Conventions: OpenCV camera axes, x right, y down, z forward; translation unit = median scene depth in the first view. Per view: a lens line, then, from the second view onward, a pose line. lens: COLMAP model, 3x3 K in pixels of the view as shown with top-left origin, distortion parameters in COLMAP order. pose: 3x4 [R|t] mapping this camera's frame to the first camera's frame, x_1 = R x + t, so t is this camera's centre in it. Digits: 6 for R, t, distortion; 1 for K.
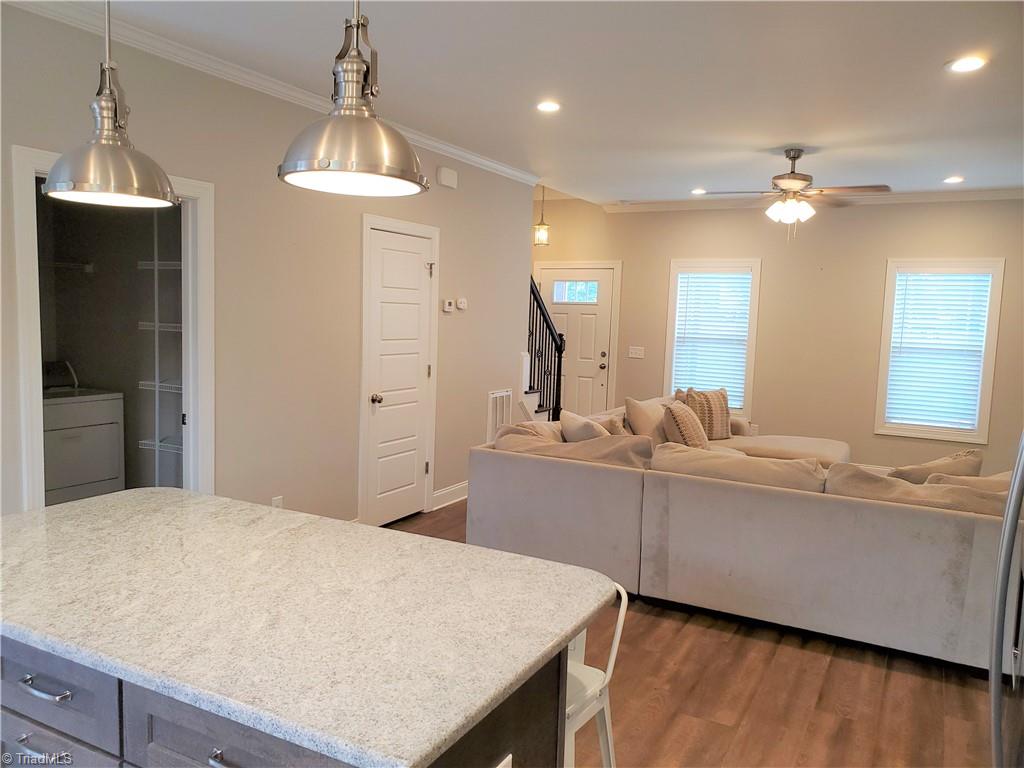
lens RADIAL K [[794.6, 0, 497.8], [0, 794.6, 392.5], [0, 0, 1]] dist [0.014528, 0.007528]
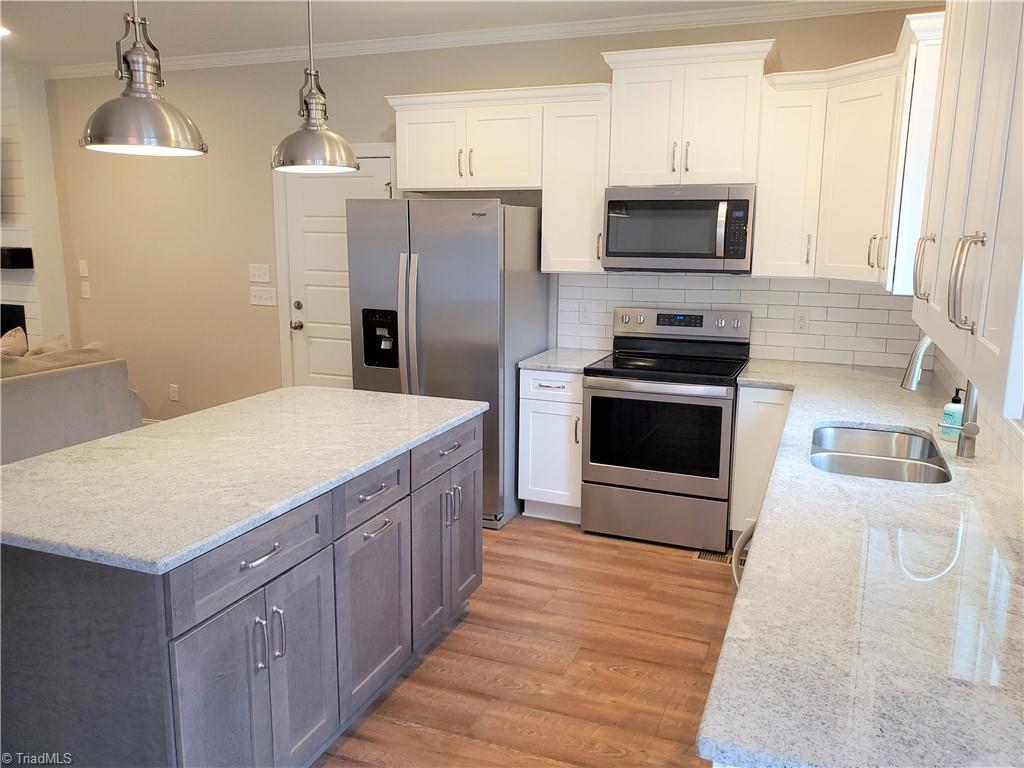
lens RADIAL K [[794.6, 0, 517.6], [0, 794.6, 377.9], [0, 0, 1]] dist [0.014528, 0.007528]
pose [[-0.120006, -0.213748, 0.969490, -1.657117], [0.092966, 0.969836, 0.225332, -0.145974], [-0.988411, 0.117171, -0.096515, 0.667873]]
